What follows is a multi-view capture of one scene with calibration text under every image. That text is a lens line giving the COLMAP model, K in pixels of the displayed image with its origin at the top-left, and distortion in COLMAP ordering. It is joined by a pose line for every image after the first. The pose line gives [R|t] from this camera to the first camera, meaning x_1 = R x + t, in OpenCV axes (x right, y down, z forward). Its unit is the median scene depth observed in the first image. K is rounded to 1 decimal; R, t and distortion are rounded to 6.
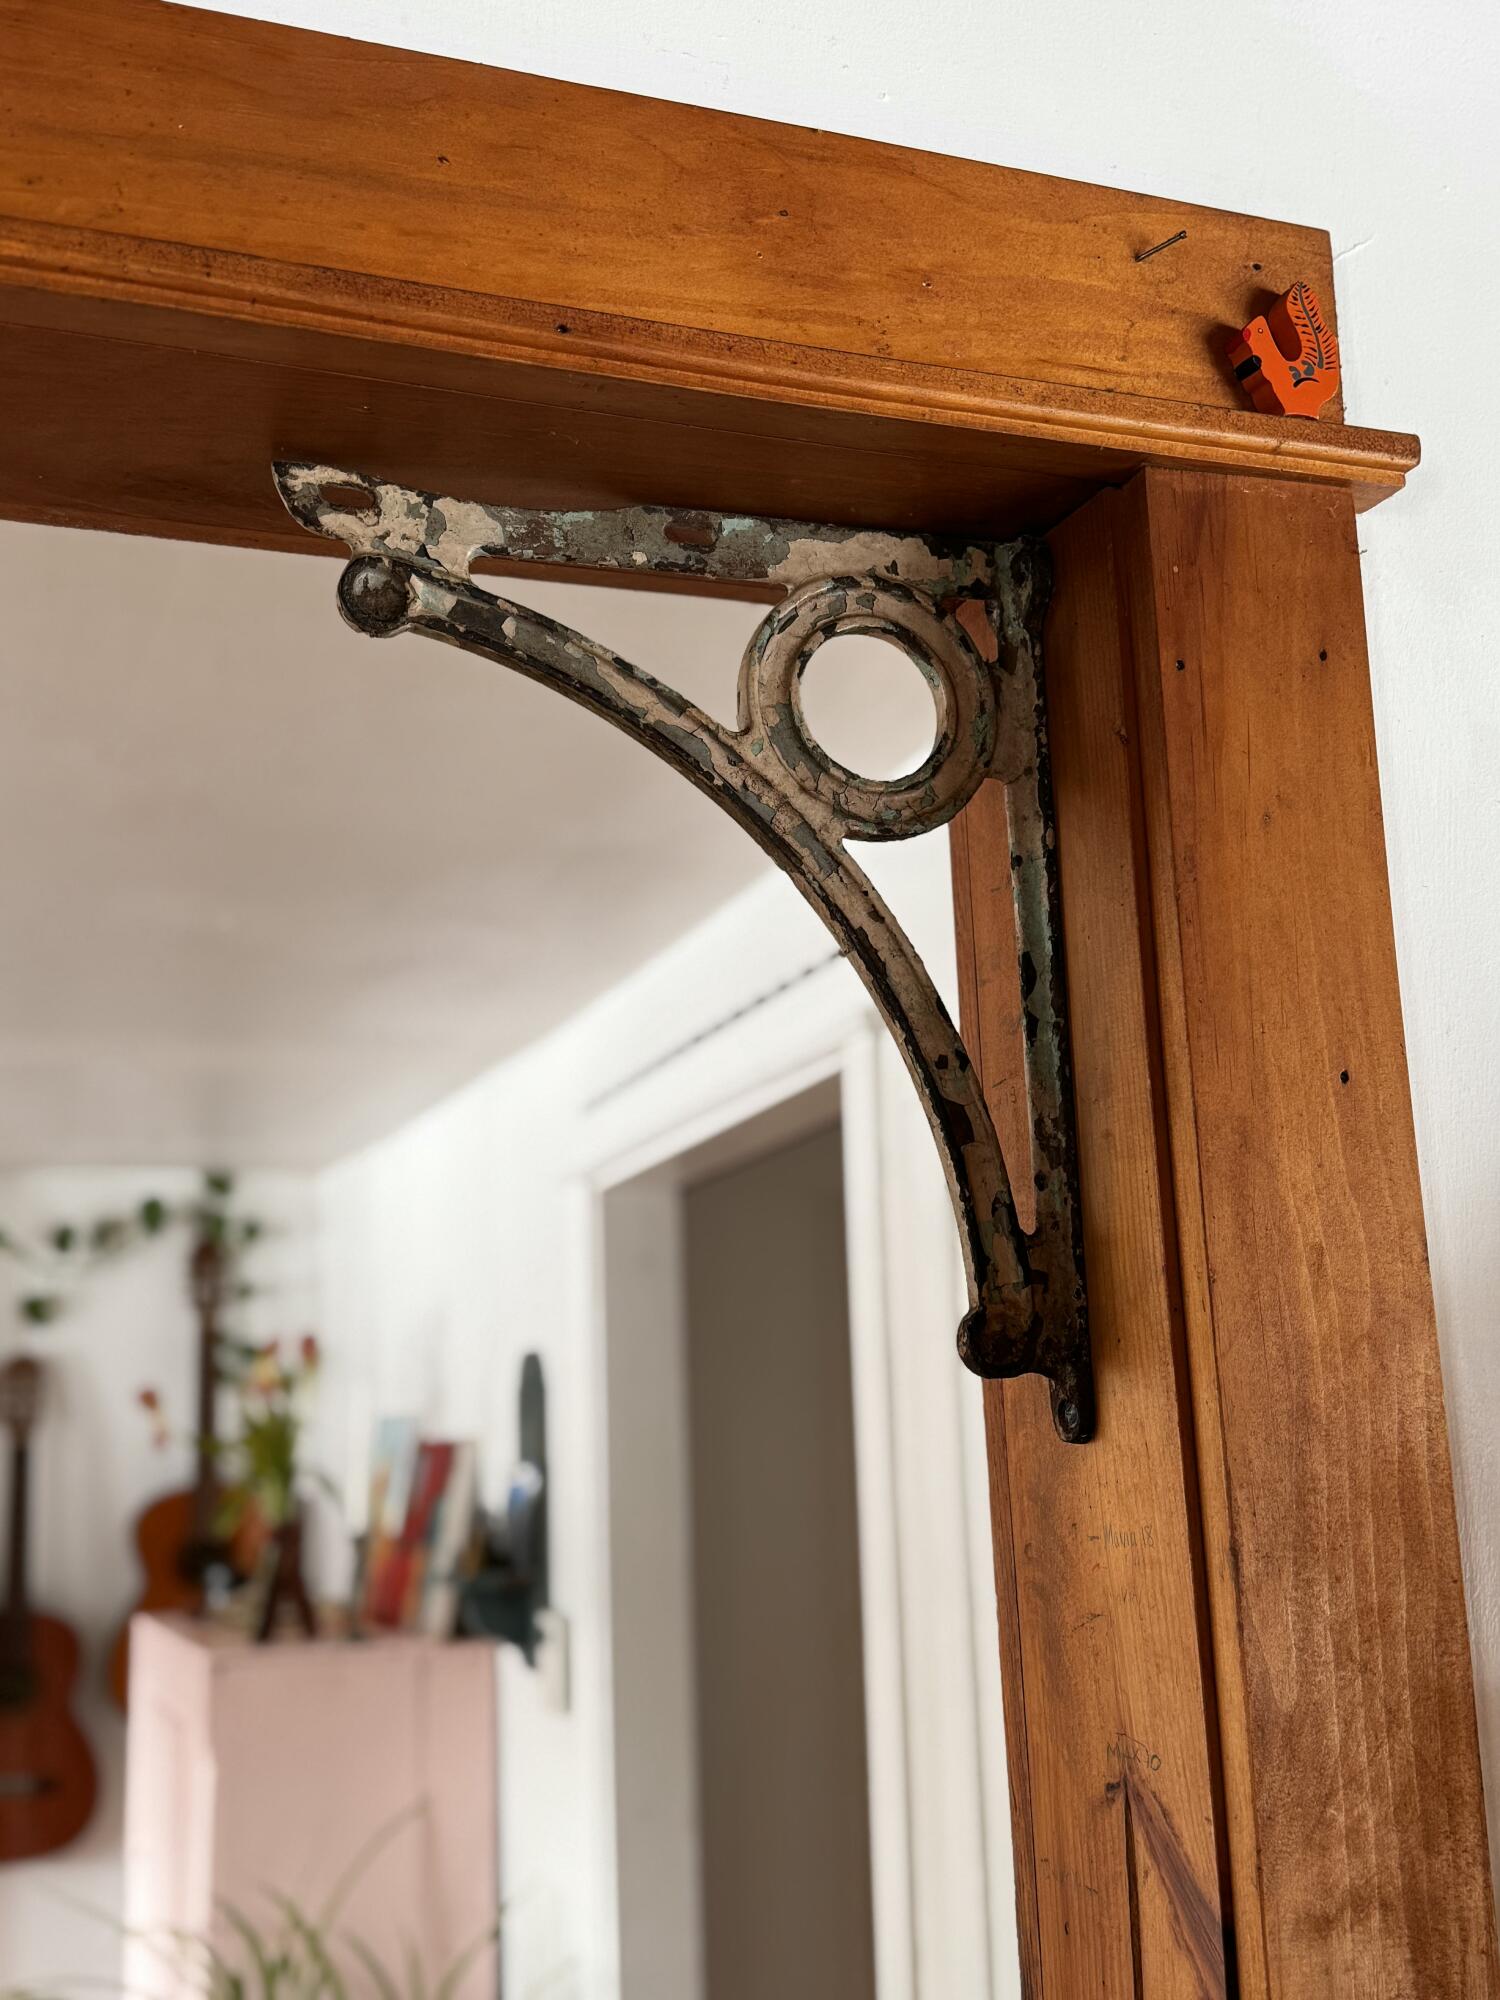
lens RADIAL K [[2132.1, 0, 750.0], [0, 2132.1, 1000.0], [0, 0, 1]] dist [0.088300, -0.019359]
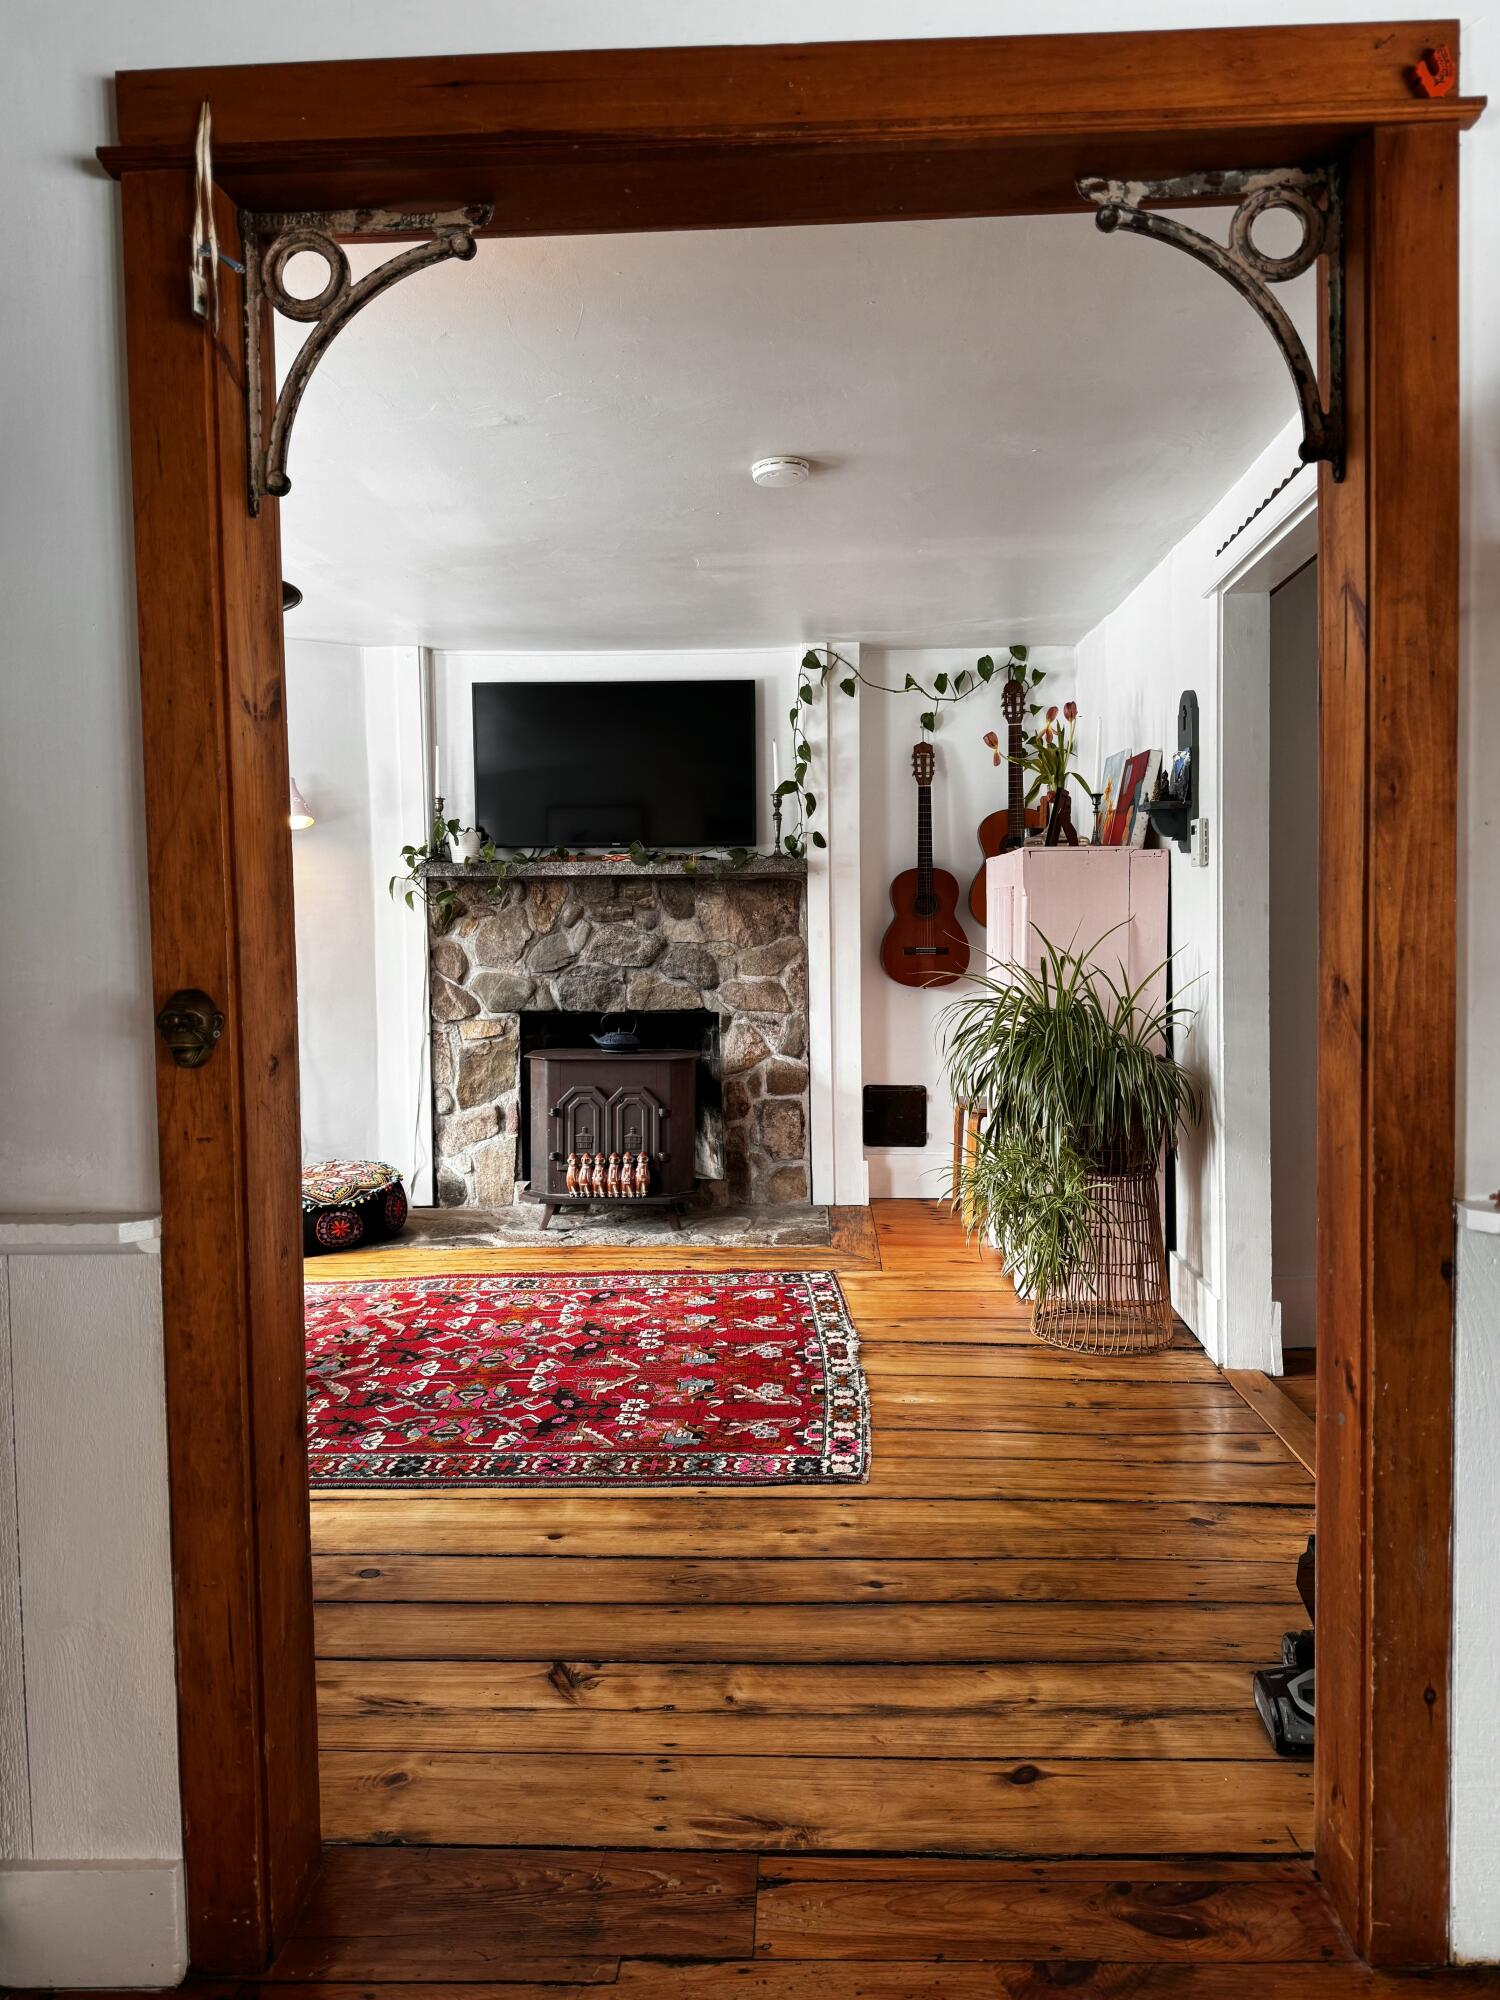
lens RADIAL K [[1438.9, 0, 750.0], [0, 1438.9, 1000.0], [0, 0, 1]] dist [-0.000030, -0.005734]
pose [[0.916264, 0.040866, -0.398485, 0.228603], [0.058799, 0.970286, 0.234708, 0.389665], [0.396236, -0.238485, 0.886635, -1.329467]]
